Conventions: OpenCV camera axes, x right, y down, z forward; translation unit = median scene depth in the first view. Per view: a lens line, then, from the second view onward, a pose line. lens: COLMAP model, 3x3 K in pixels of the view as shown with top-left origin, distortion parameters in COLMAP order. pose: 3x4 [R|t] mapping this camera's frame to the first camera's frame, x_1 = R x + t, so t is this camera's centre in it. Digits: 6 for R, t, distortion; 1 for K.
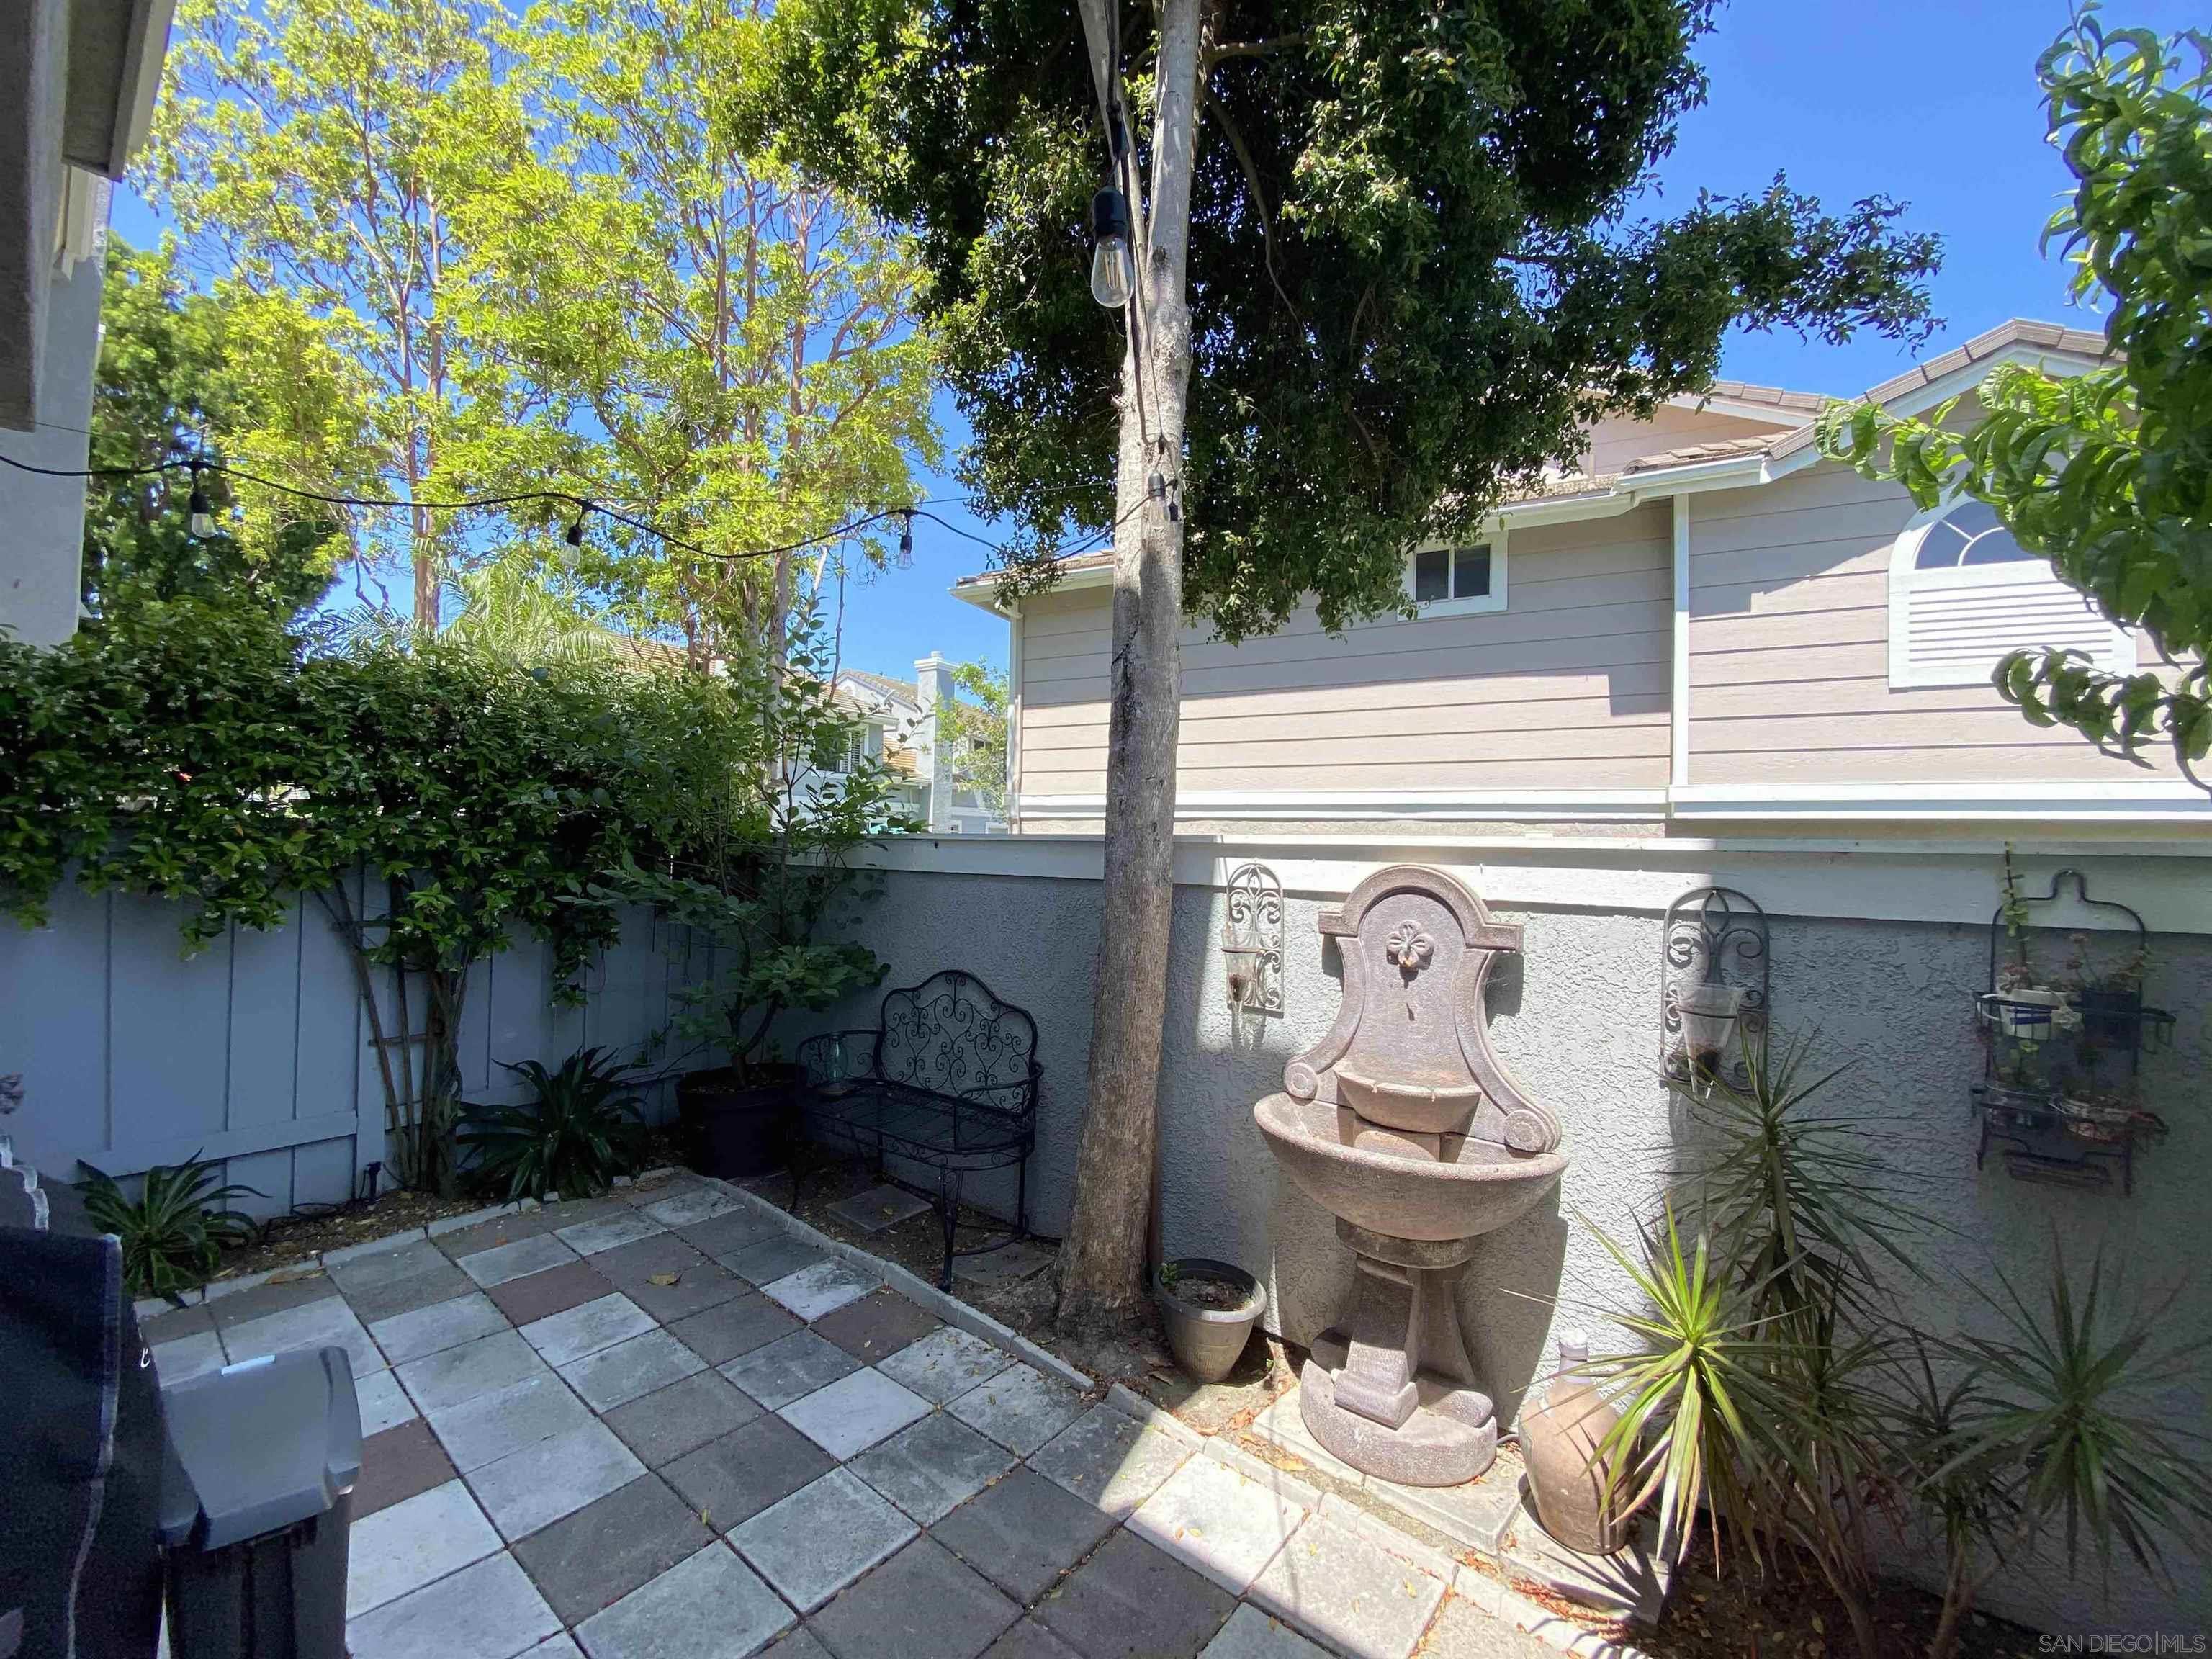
lens RADIAL K [[897.8, 0, 1098.1], [0, 897.8, 823.5], [0, 0, 1]] dist [0.026302, -0.023162]
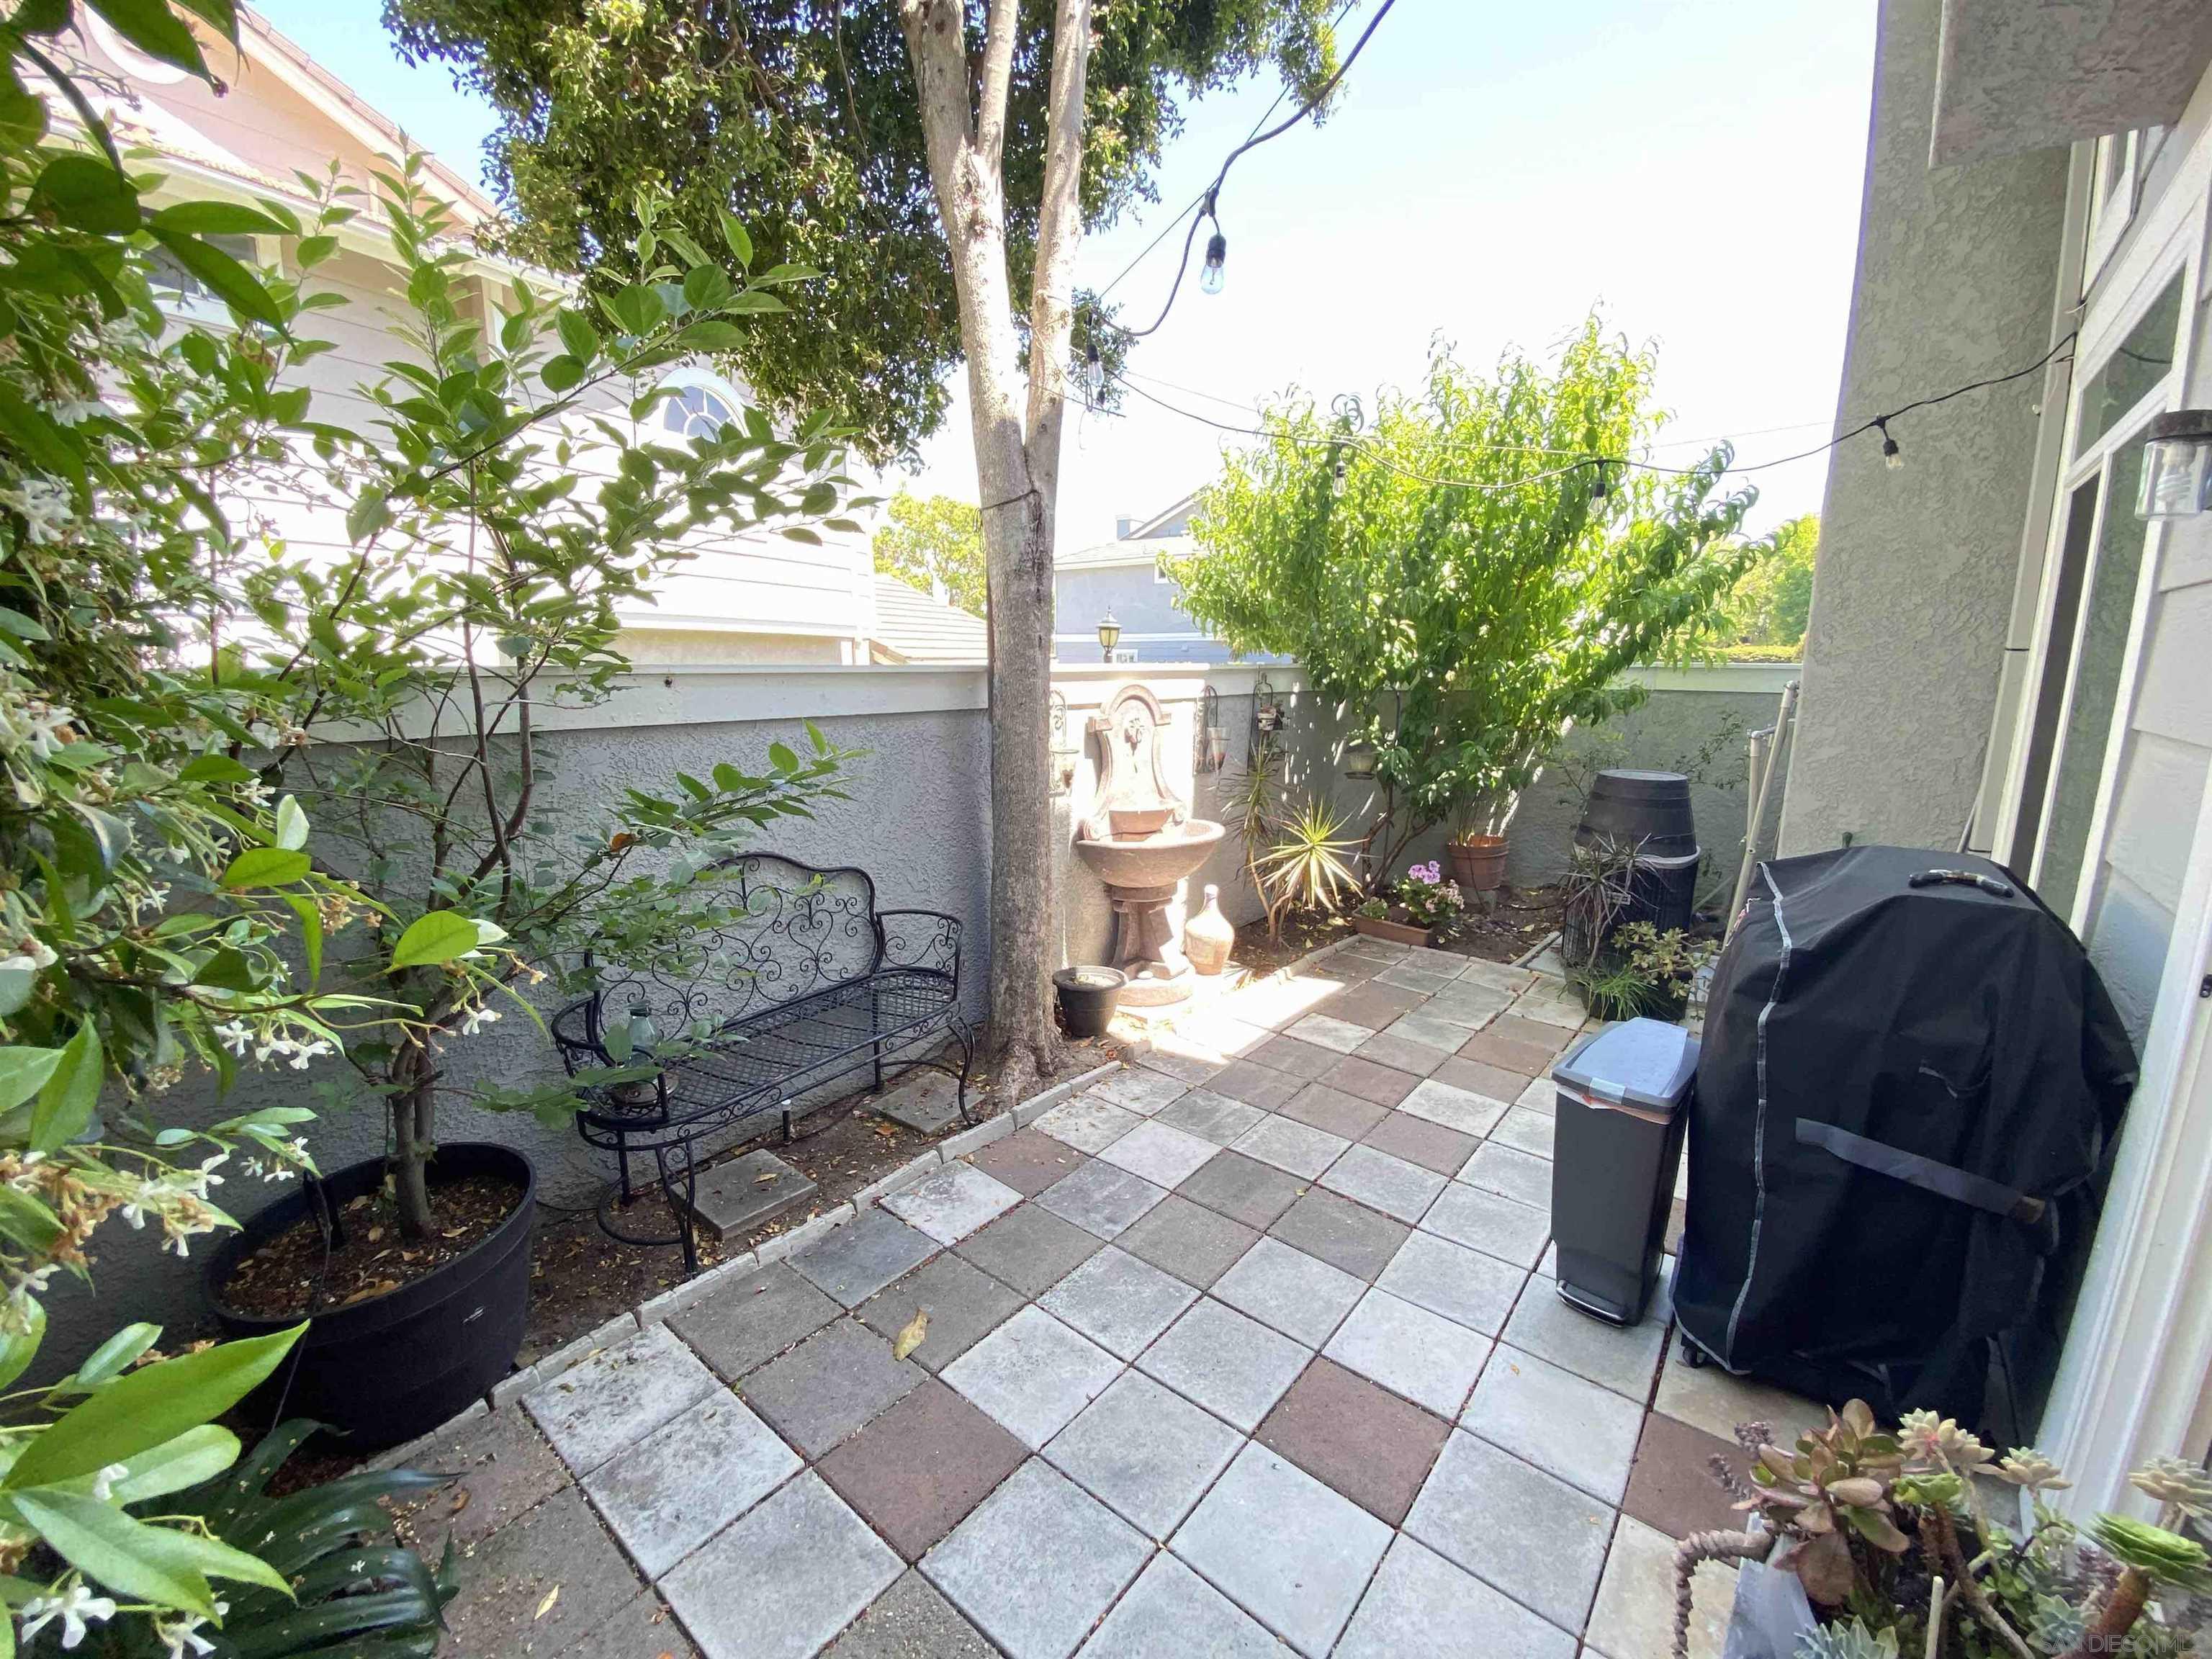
lens RADIAL K [[897.8, 0, 1098.1], [0, 897.8, 823.5], [0, 0, 1]] dist [0.026302, -0.023162]
pose [[-0.014617, -0.200268, 0.979632, -1.079504], [-0.036956, 0.979176, 0.199623, -0.020830], [-0.999210, -0.033285, -0.021714, 0.888169]]
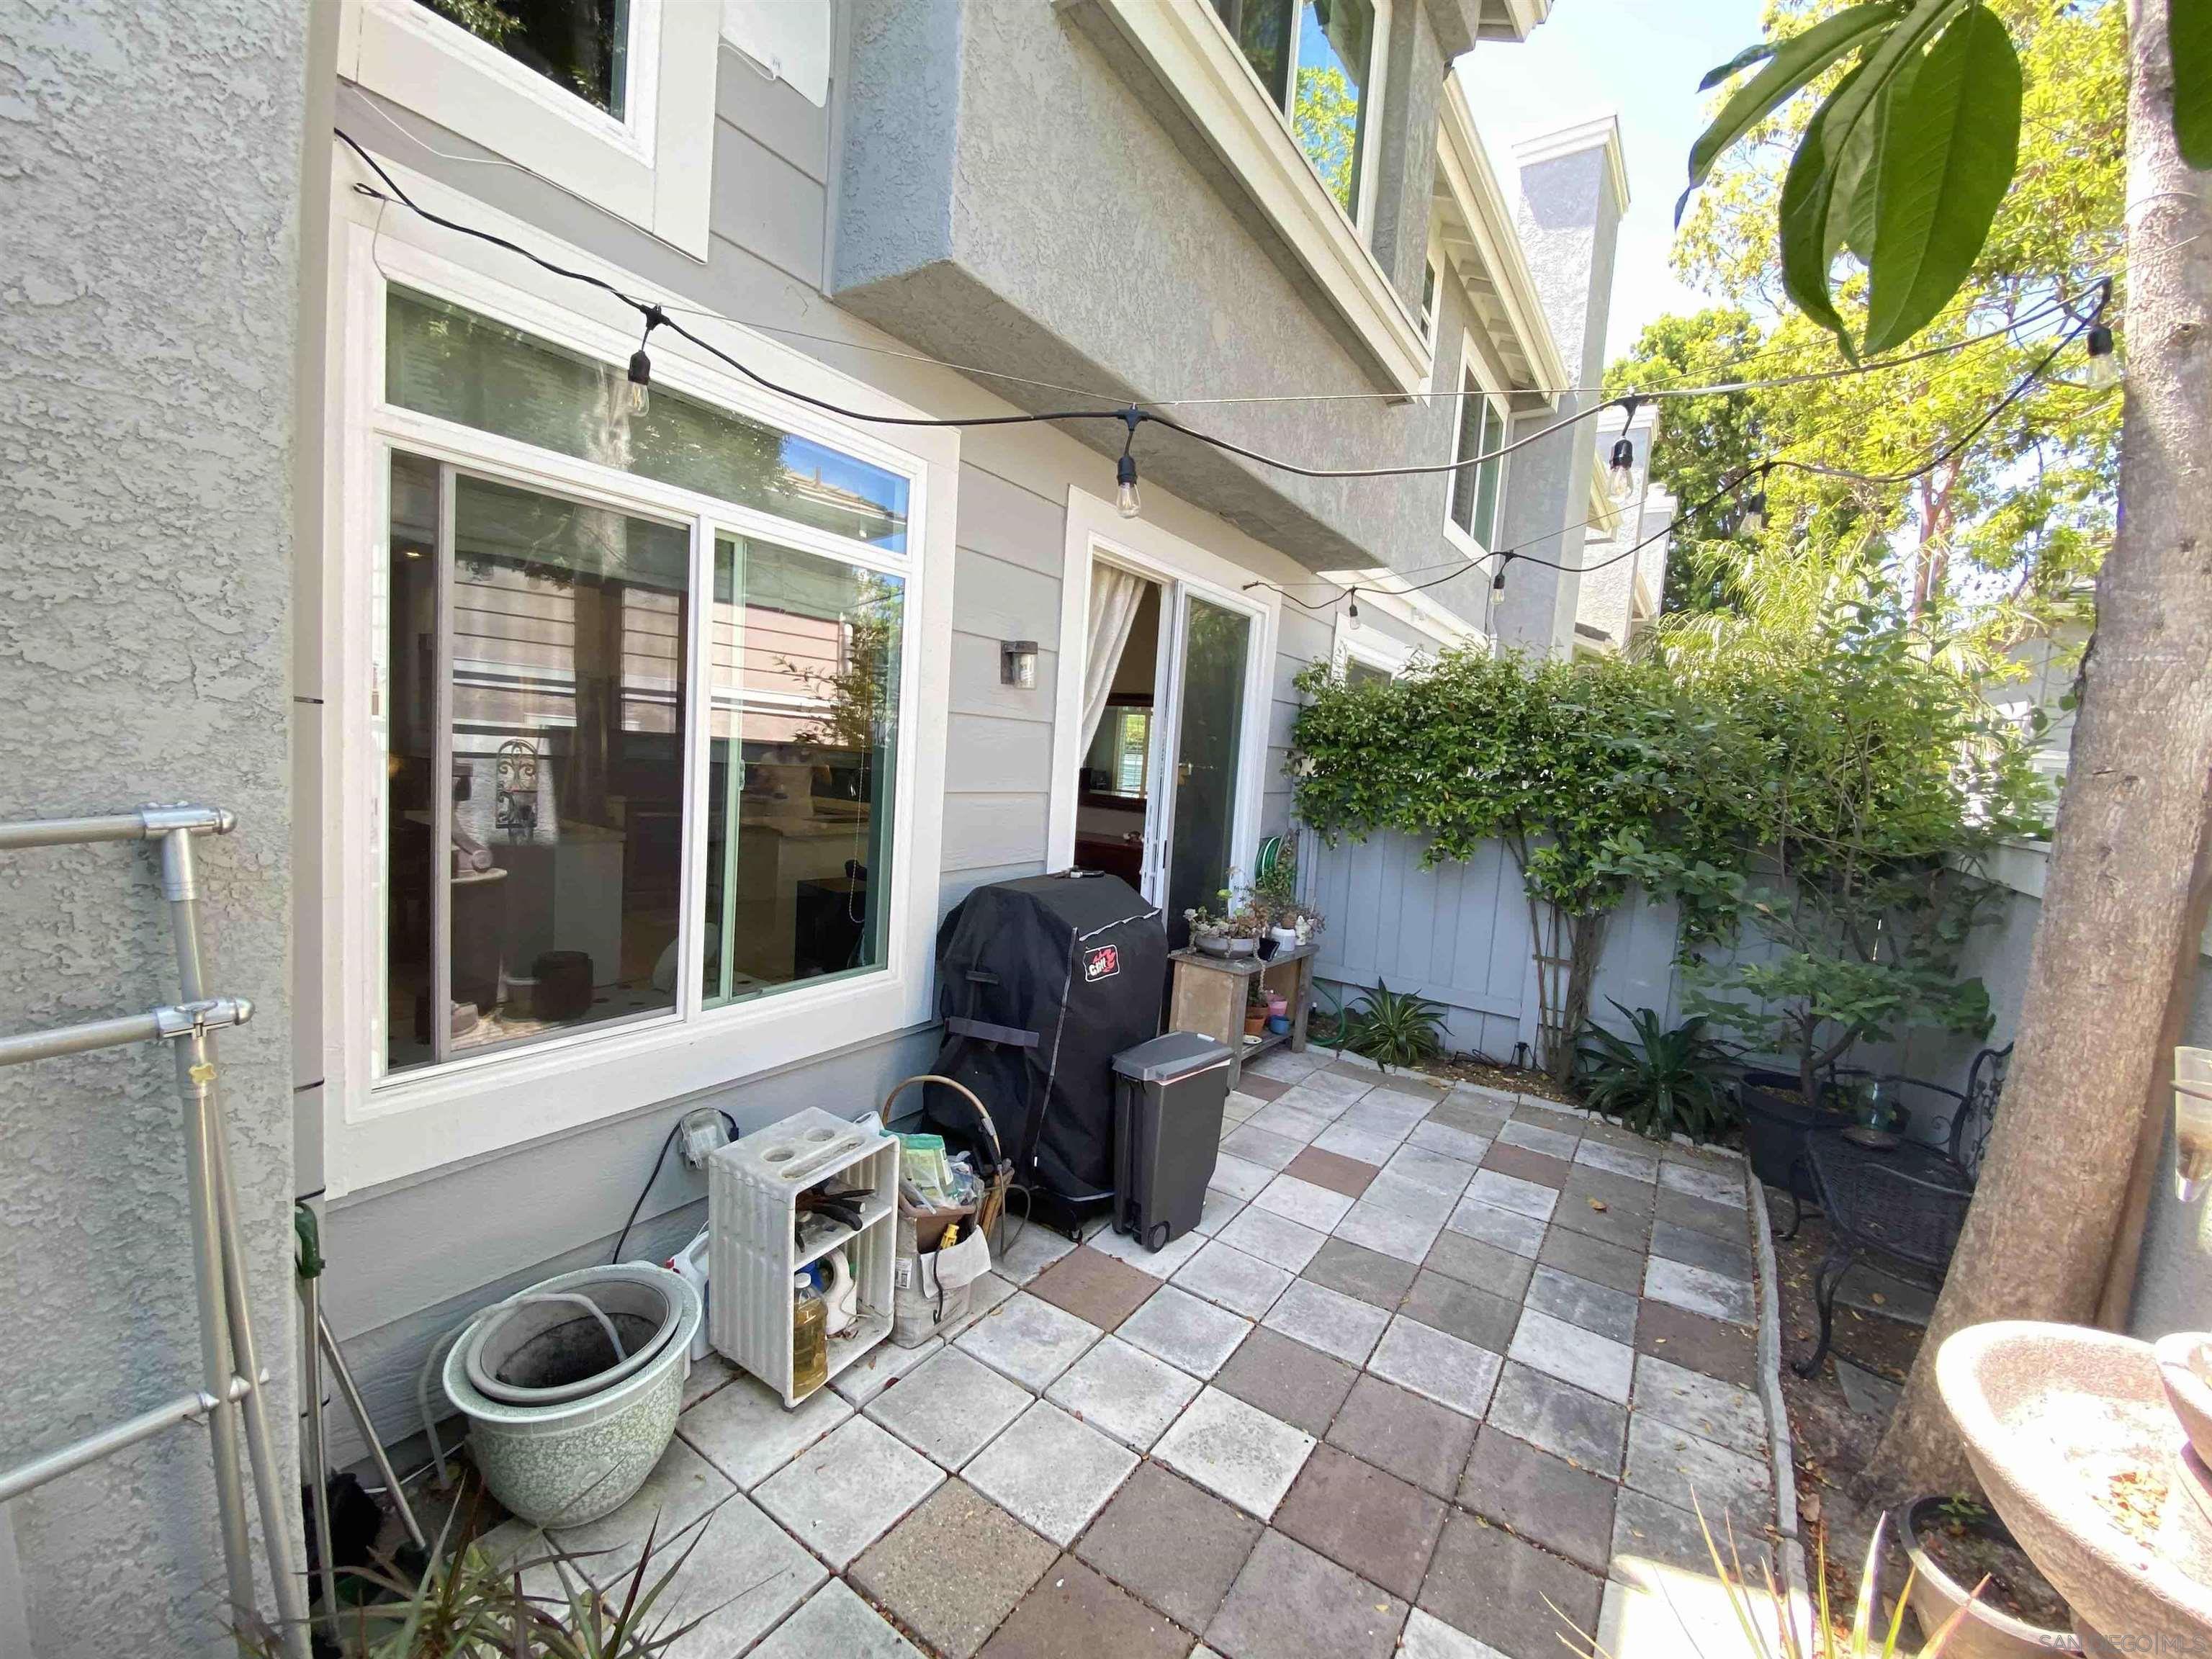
lens RADIAL K [[897.8, 0, 1098.1], [0, 897.8, 823.5], [0, 0, 1]] dist [0.026302, -0.023162]
pose [[0.109192, 0.073450, -0.991303, 0.550170], [-0.044328, 0.996634, 0.068963, -0.026198], [0.993032, 0.036412, 0.112081, 0.229332]]
